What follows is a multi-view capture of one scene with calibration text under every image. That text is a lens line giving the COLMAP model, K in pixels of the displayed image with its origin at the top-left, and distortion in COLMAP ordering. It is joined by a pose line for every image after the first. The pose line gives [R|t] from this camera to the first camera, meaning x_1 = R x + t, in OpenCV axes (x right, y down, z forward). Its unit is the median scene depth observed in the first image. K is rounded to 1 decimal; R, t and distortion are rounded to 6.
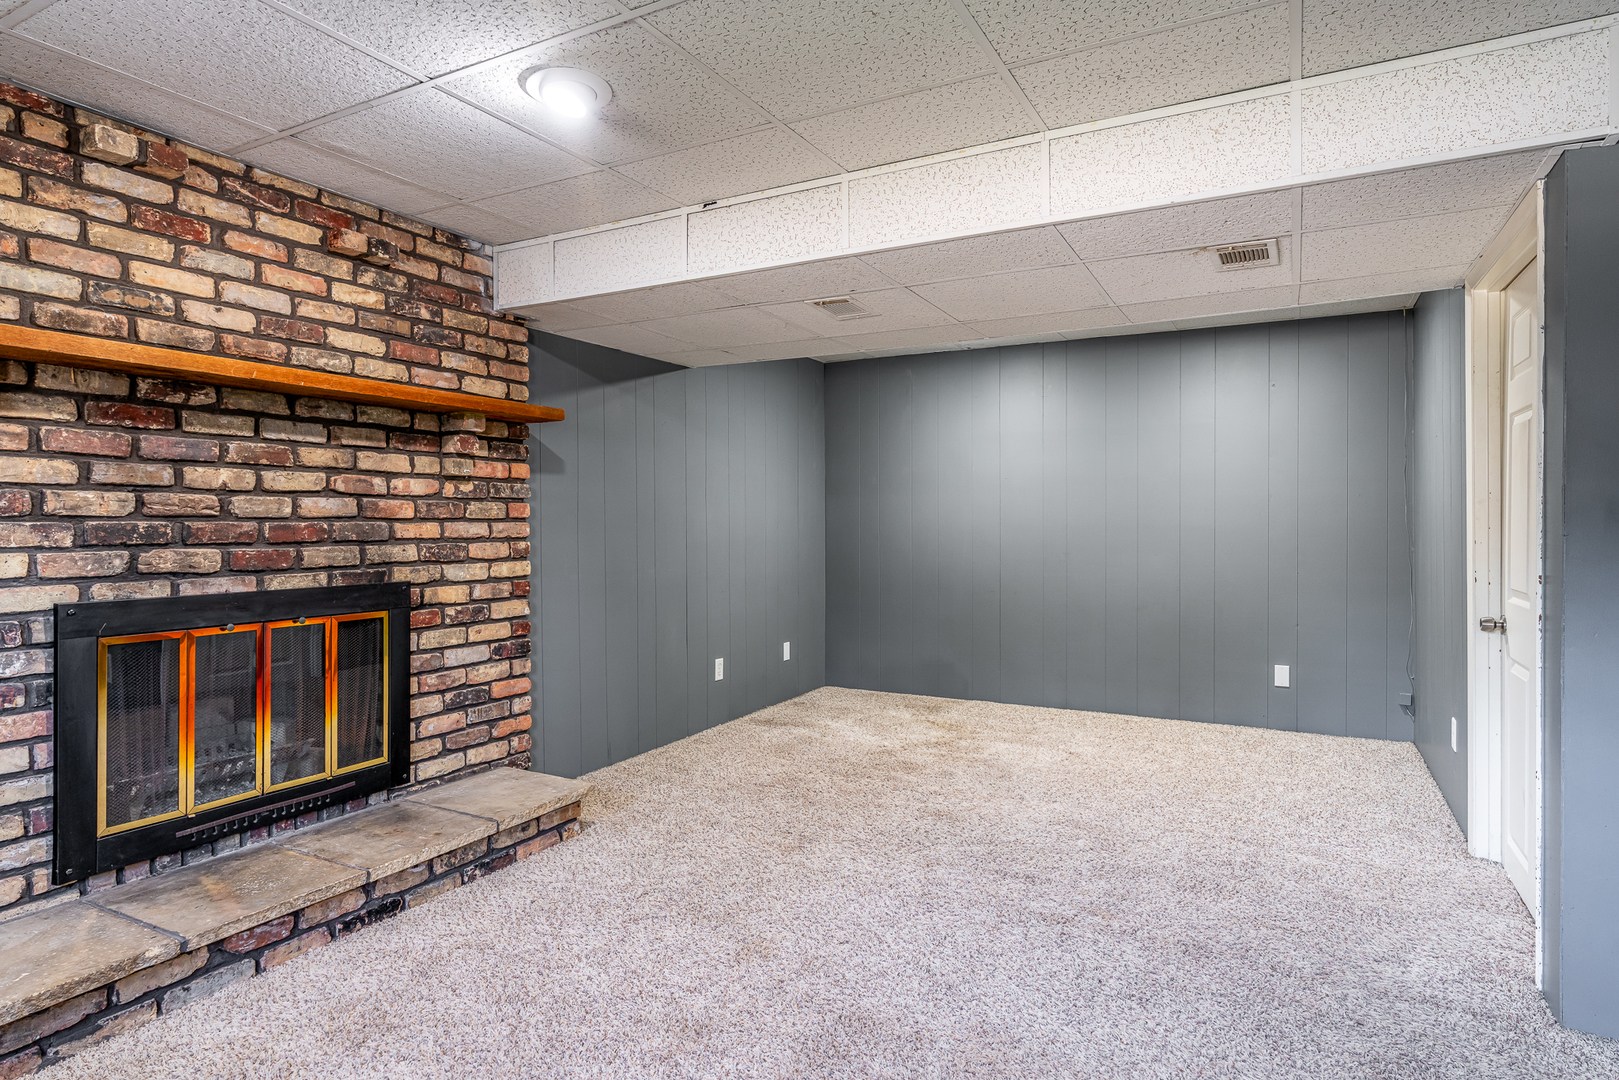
lens RADIAL K [[862.7, 0, 809.5], [0, 862.7, 540.0], [0, 0, 1]] dist [0.000127, -0.000097]
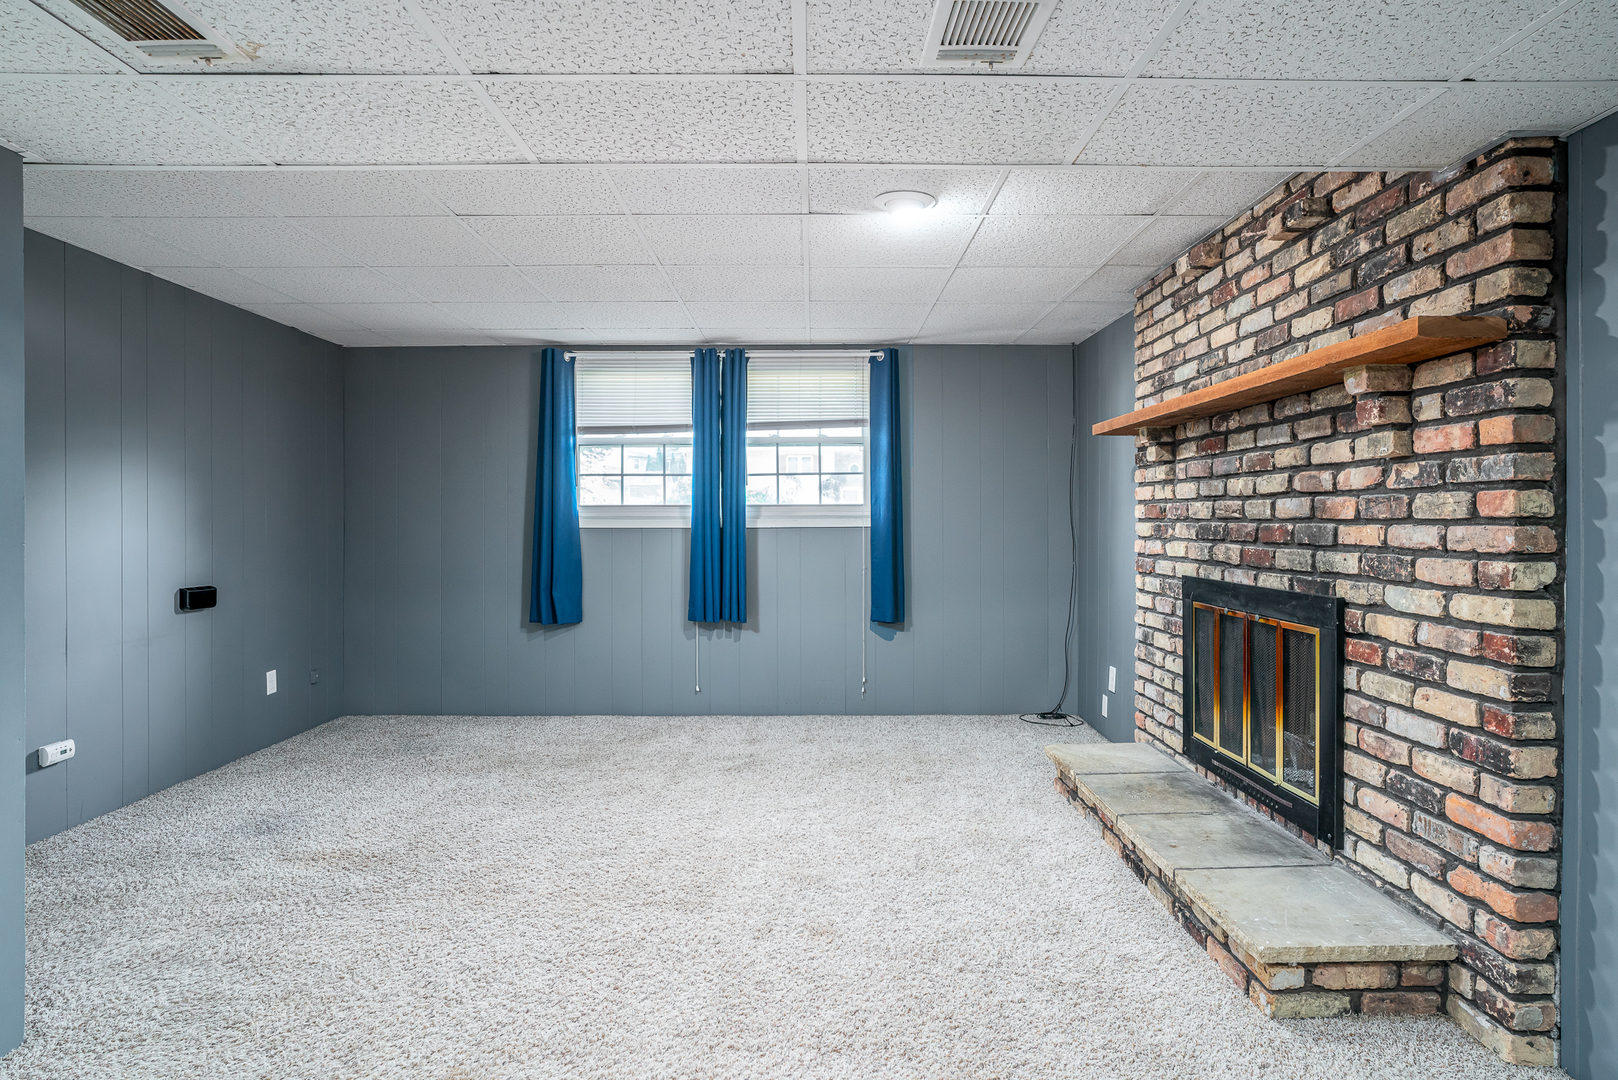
lens RADIAL K [[862.2, 0, 809.0], [0, 862.2, 540.0], [0, 0, 1]] dist [0.000127, -0.000097]
pose [[-0.869361, 0.012886, -0.494010, 0.343100], [-0.008552, 0.999118, 0.041111, -0.033506], [0.494104, 0.039965, -0.868484, 1.403035]]
